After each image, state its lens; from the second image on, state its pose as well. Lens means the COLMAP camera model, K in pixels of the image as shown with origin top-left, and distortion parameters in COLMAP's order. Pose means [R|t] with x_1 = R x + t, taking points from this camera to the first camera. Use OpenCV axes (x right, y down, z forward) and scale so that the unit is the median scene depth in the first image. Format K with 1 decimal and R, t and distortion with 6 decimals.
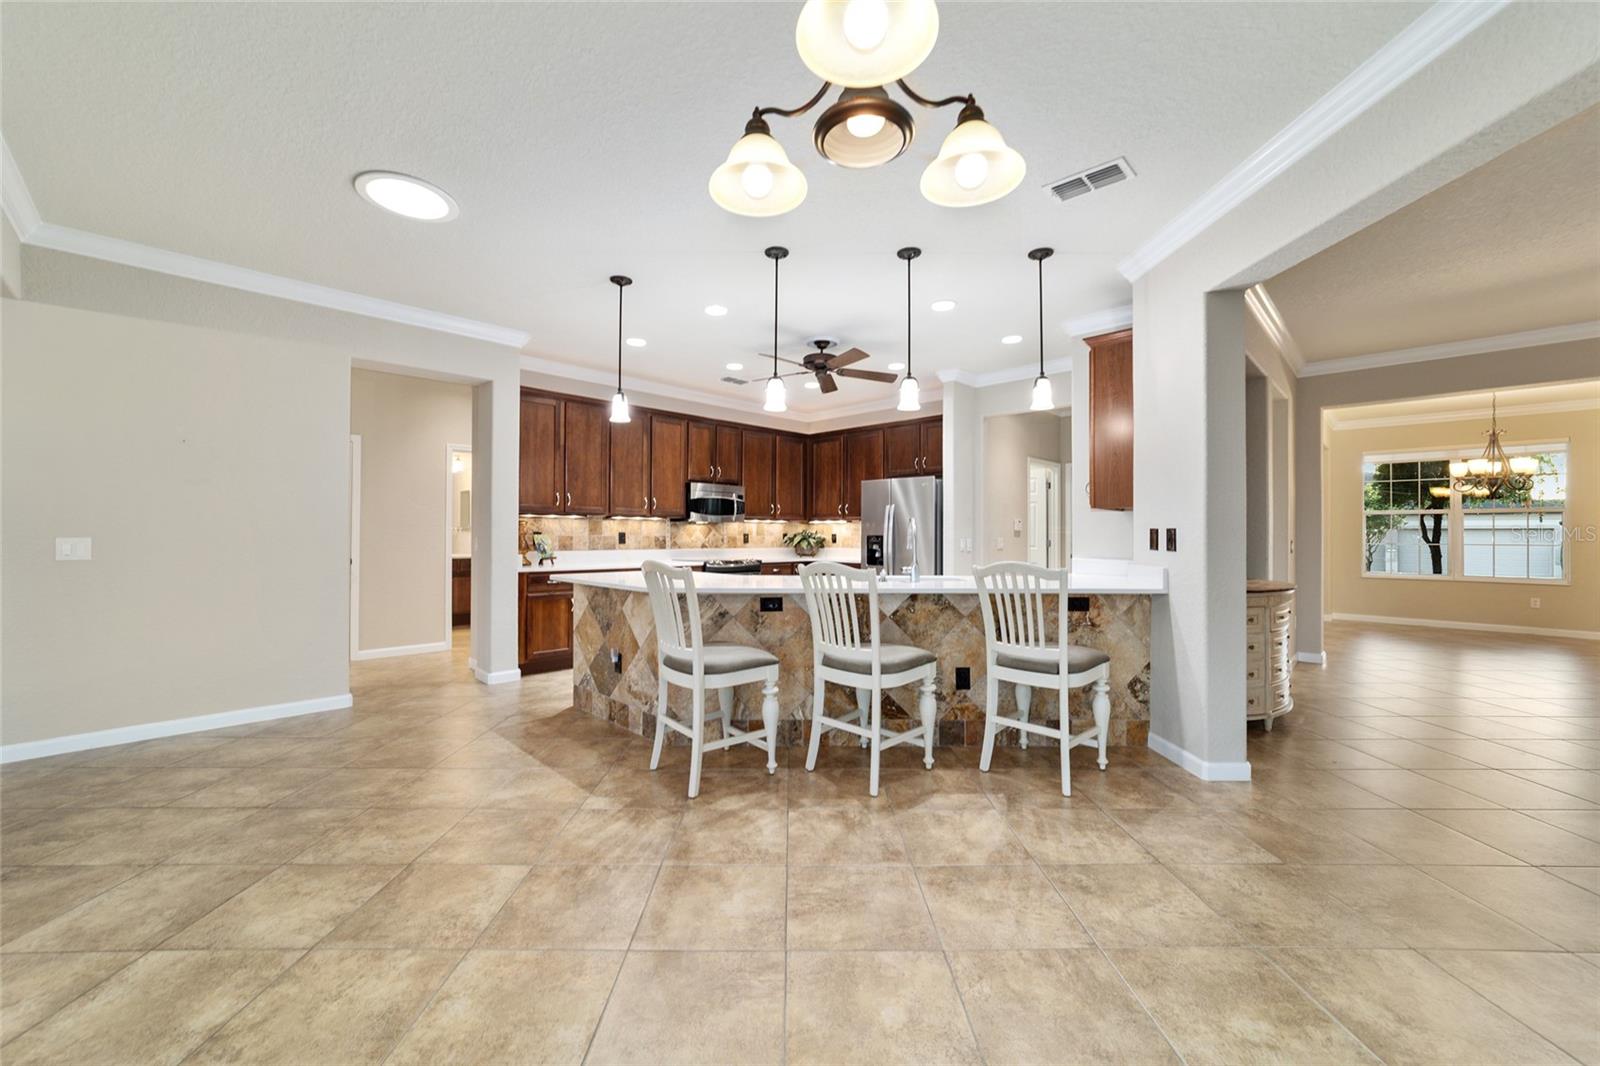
lens RADIAL K [[618.0, 0, 797.8], [0, 618.0, 530.6], [0, 0, 1]] dist [-0.018835, 0.008315]
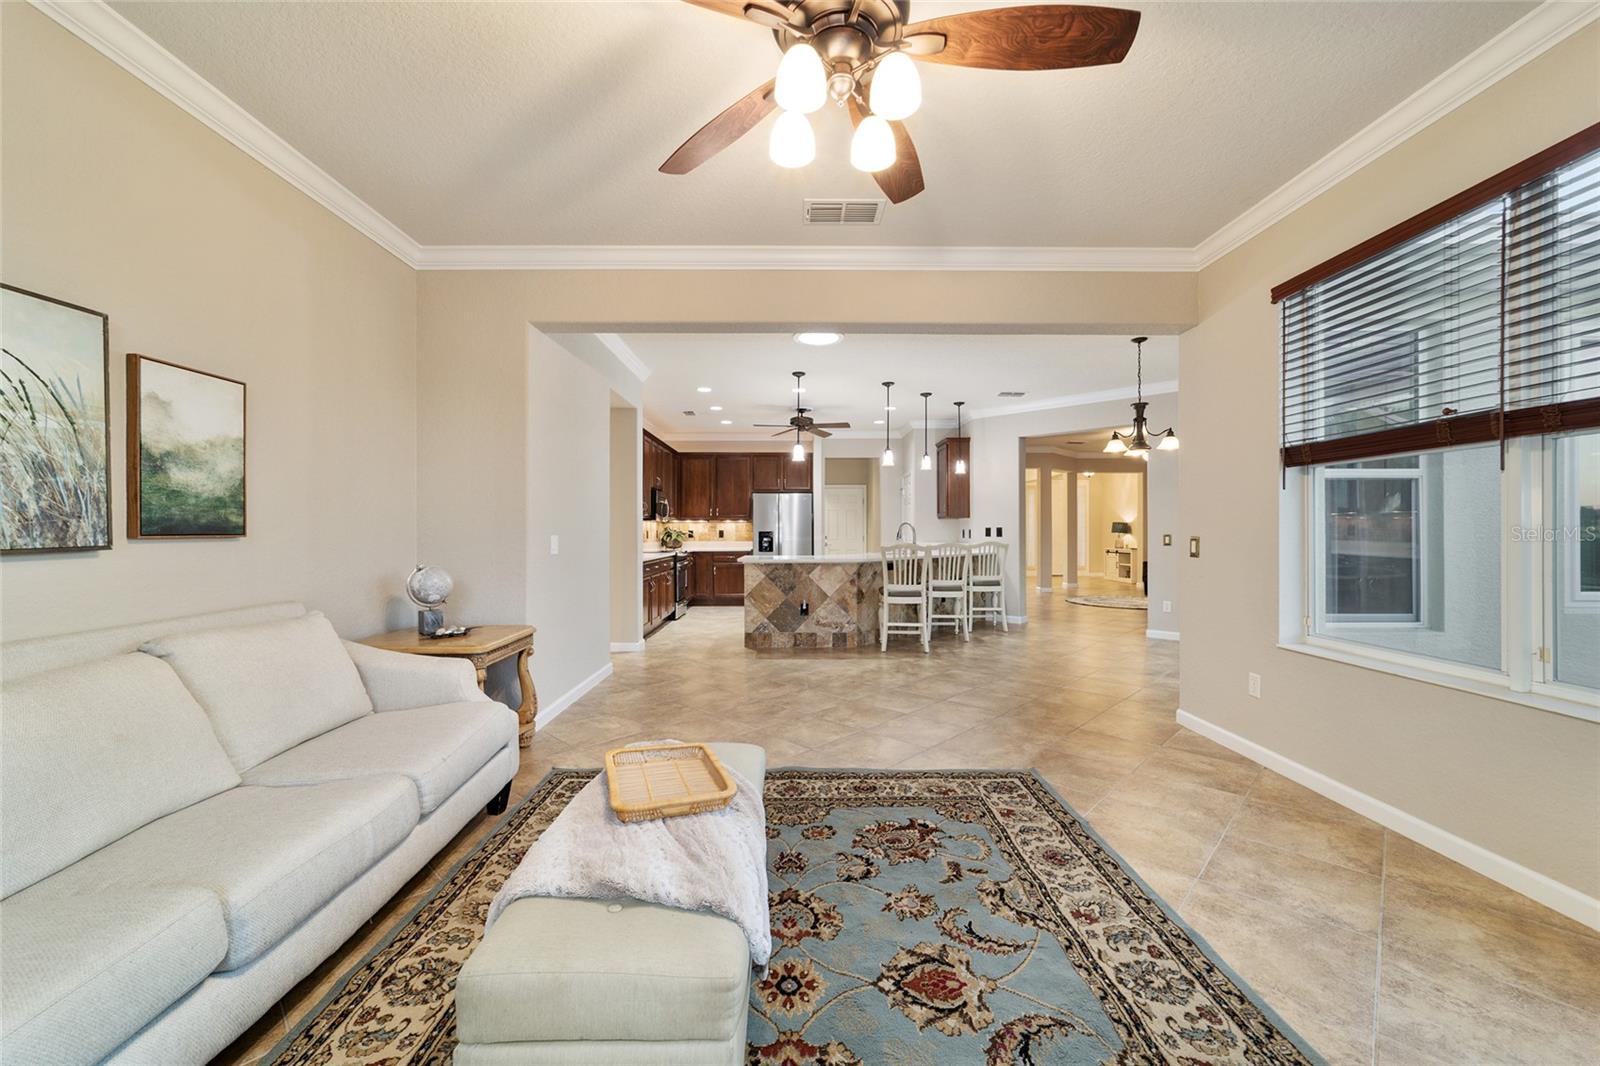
lens RADIAL K [[618.0, 0, 797.8], [0, 618.0, 530.6], [0, 0, 1]] dist [-0.018835, 0.008315]
pose [[0.707676, -0.004053, 0.706526, -1.372799], [0.000125, 0.999984, 0.005612, -0.004266], [-0.706538, -0.003883, 0.707665, -0.143808]]
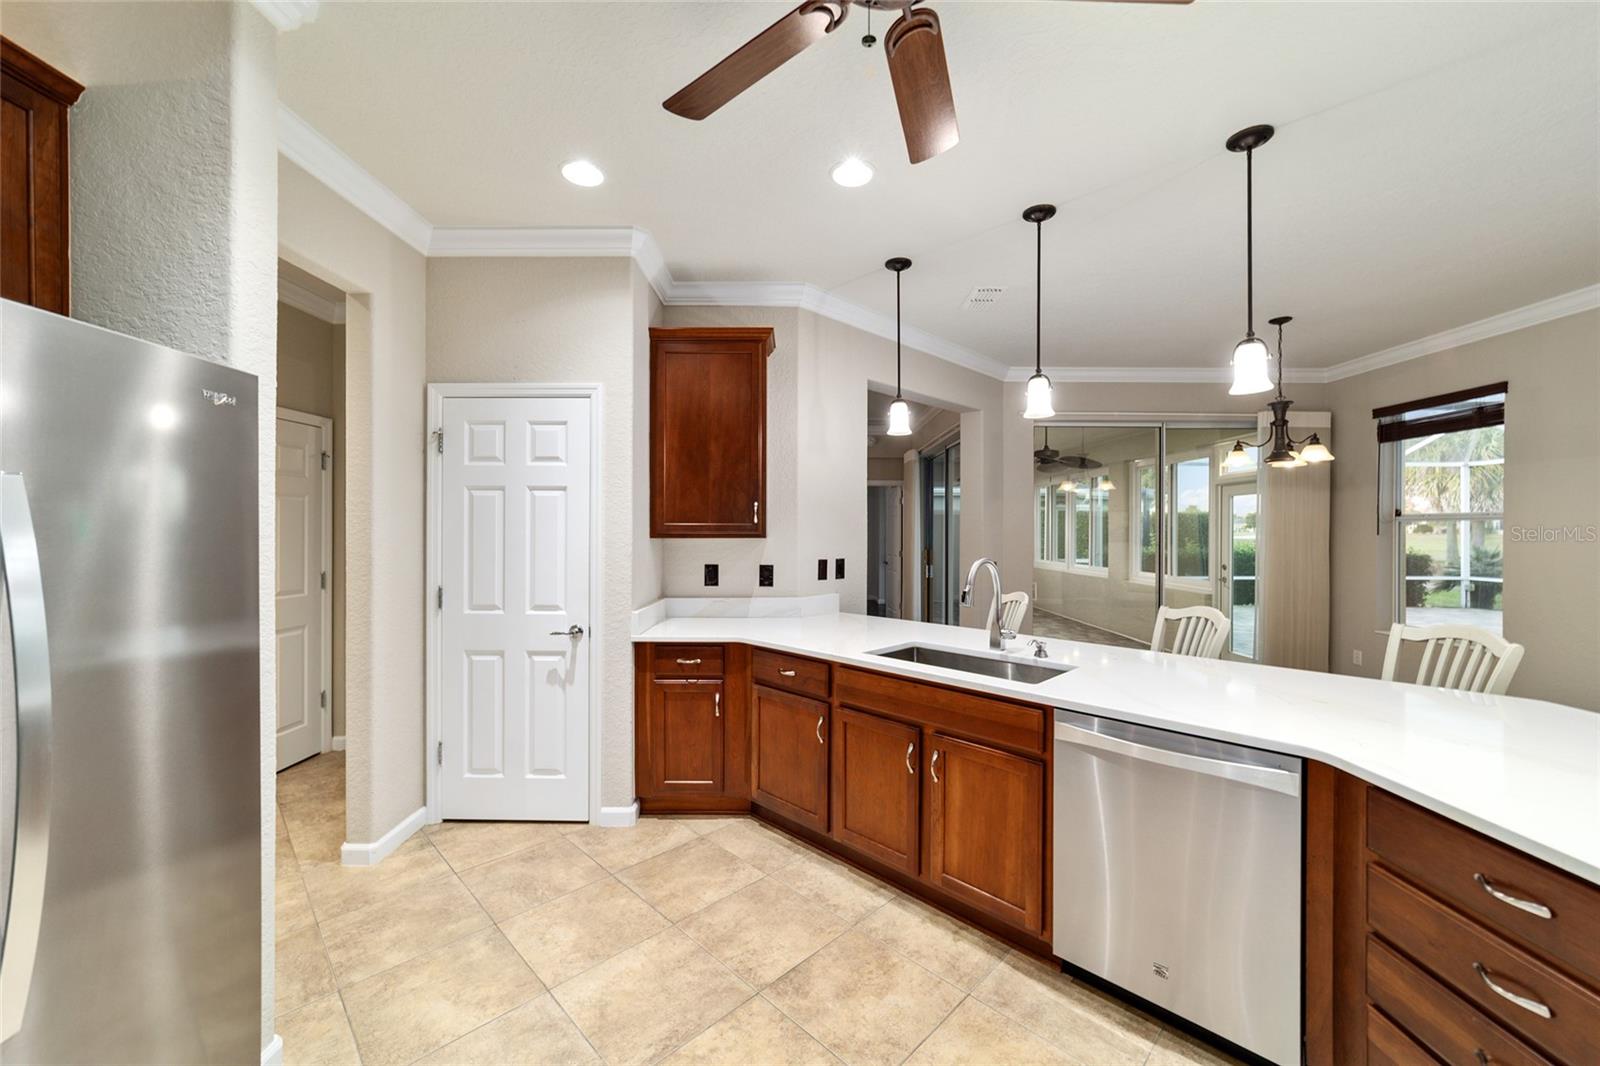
lens RADIAL K [[618.0, 0, 797.8], [0, 618.0, 530.6], [0, 0, 1]] dist [-0.018835, 0.008315]
pose [[-0.696694, -0.005166, 0.717349, -0.140309], [-0.009251, 0.999956, -0.001783, -0.043468], [-0.717308, -0.007878, -0.696711, 1.503755]]
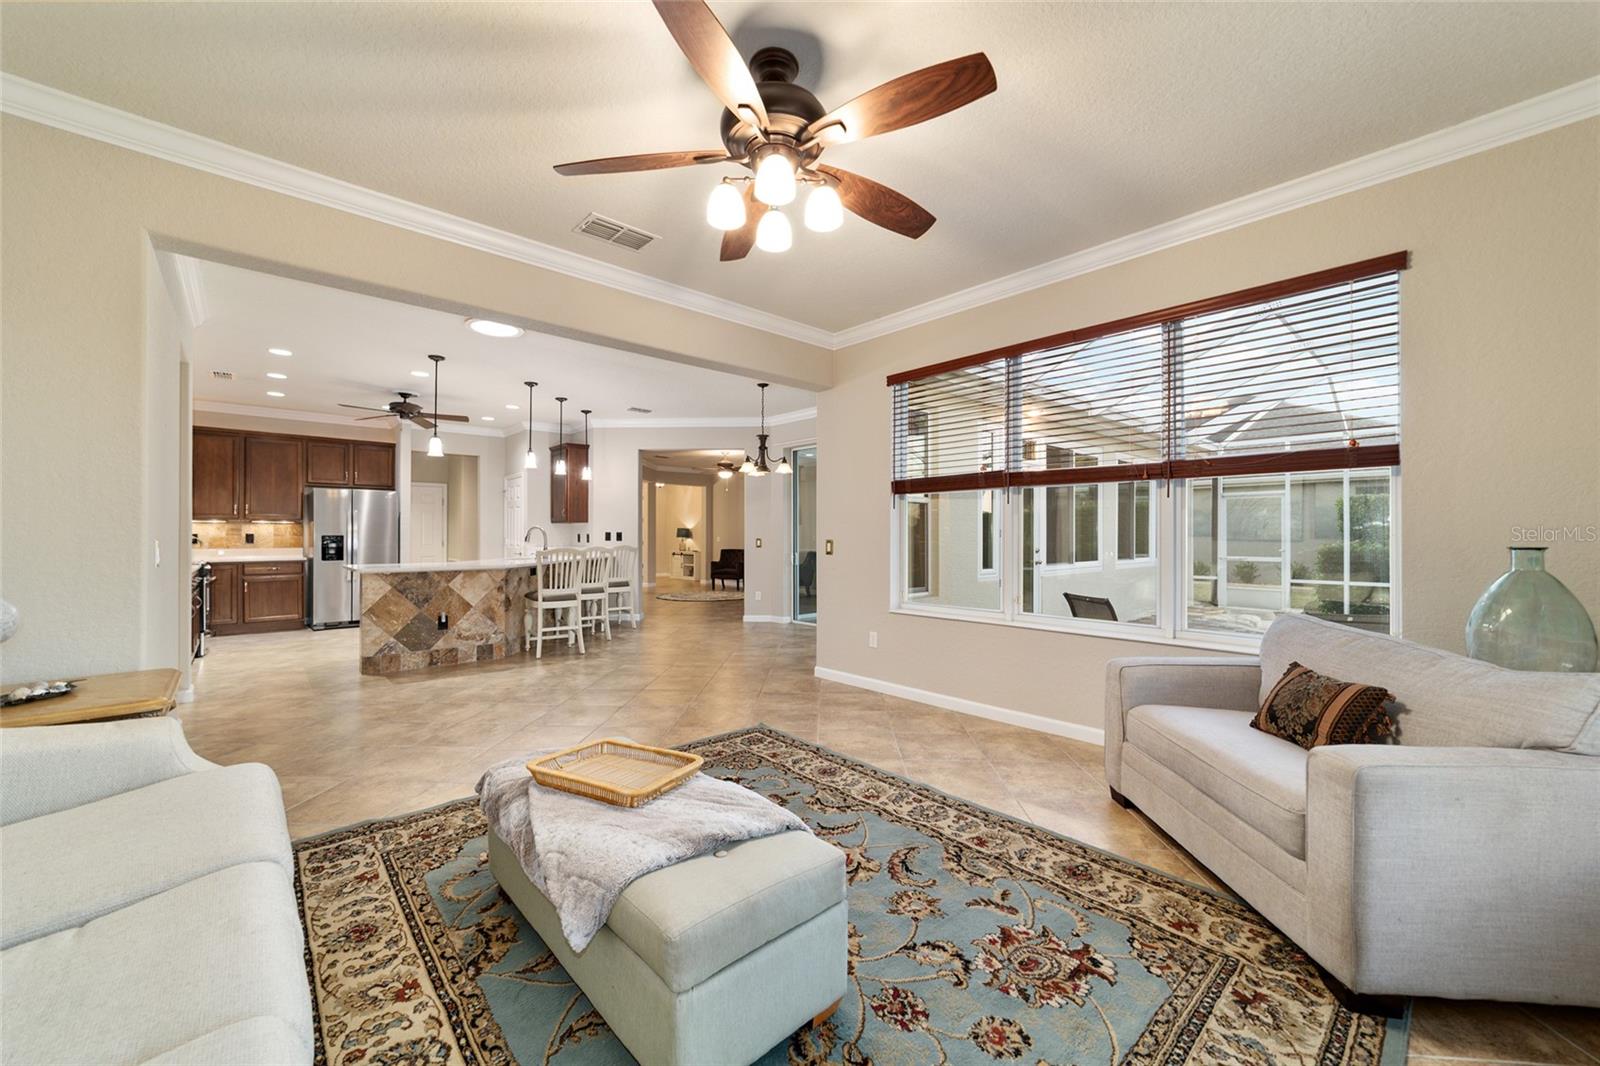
lens RADIAL K [[615.5, 0, 791.8], [0, 615.5, 533.1], [0, 0, 1]] dist [-0.019851, 0.008066]
pose [[0.065304, 0.000844, 0.997865, -1.578861], [-0.006222, 0.999981, -0.000438, -0.002650], [-0.997846, -0.006180, 0.065308, 0.073506]]
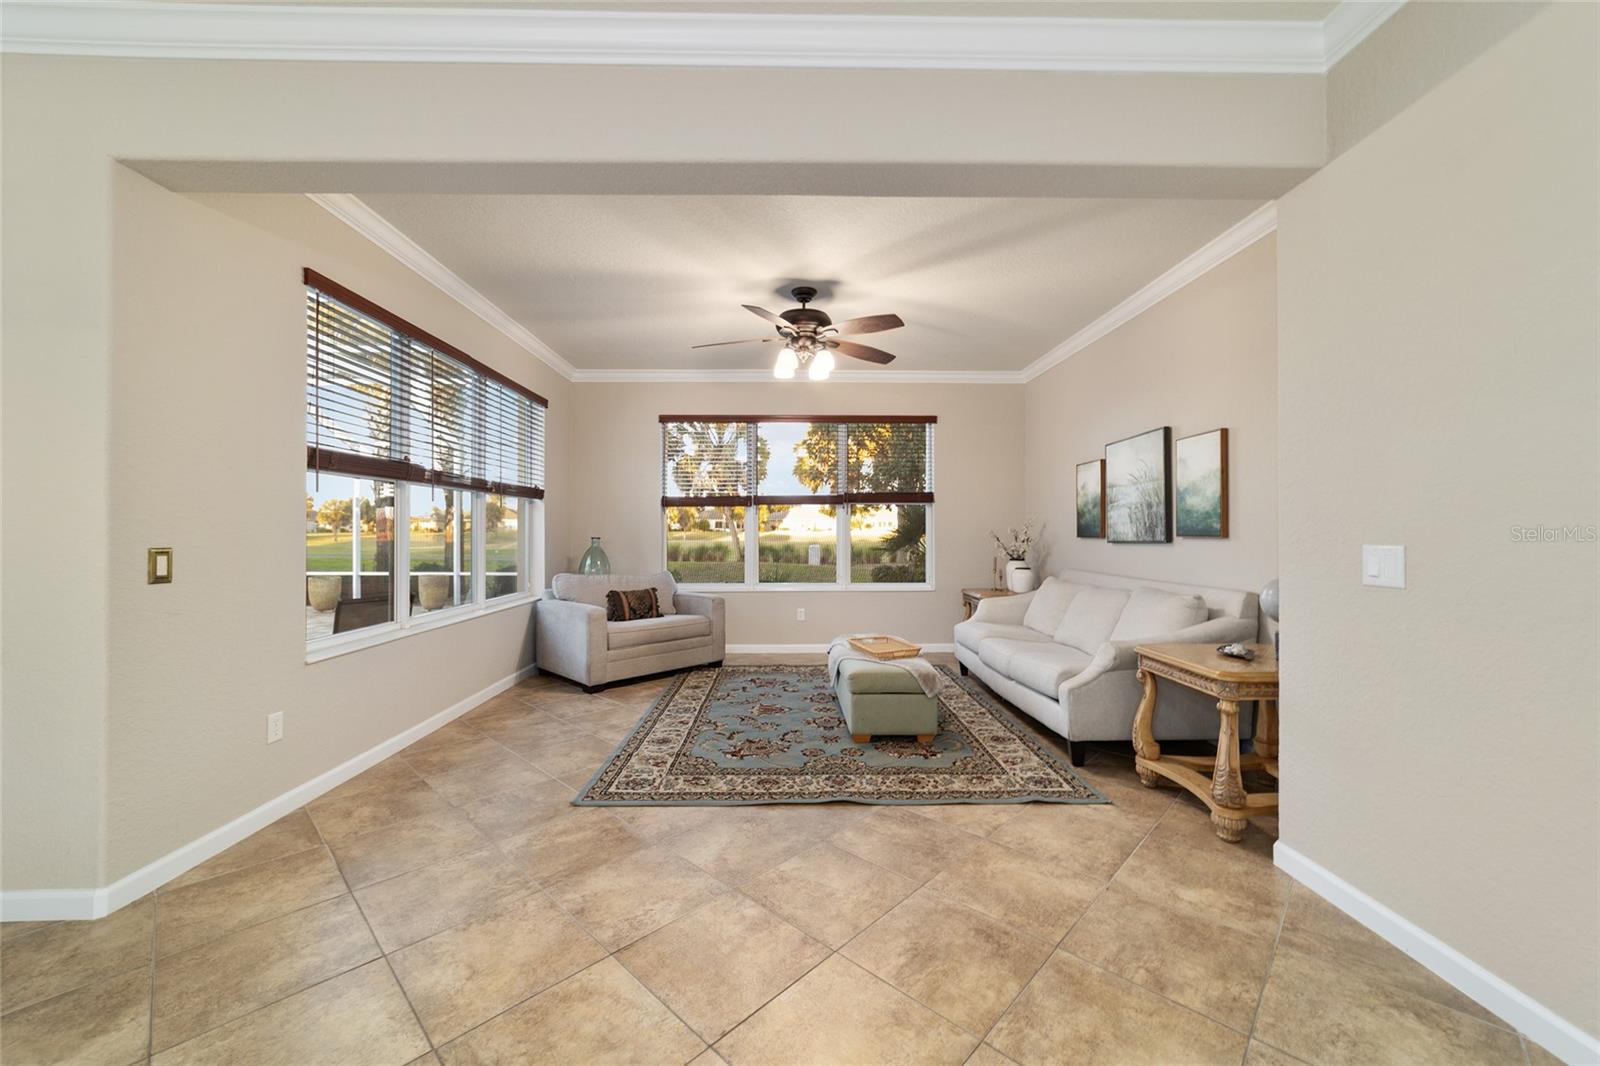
lens RADIAL K [[618.0, 0, 797.8], [0, 618.0, 530.6], [0, 0, 1]] dist [-0.018835, 0.008315]
pose [[-0.701514, -0.004445, -0.712642, -0.346379], [0.002239, 0.999962, -0.008441, 0.000973], [0.712652, -0.007517, -0.701477, 0.818445]]
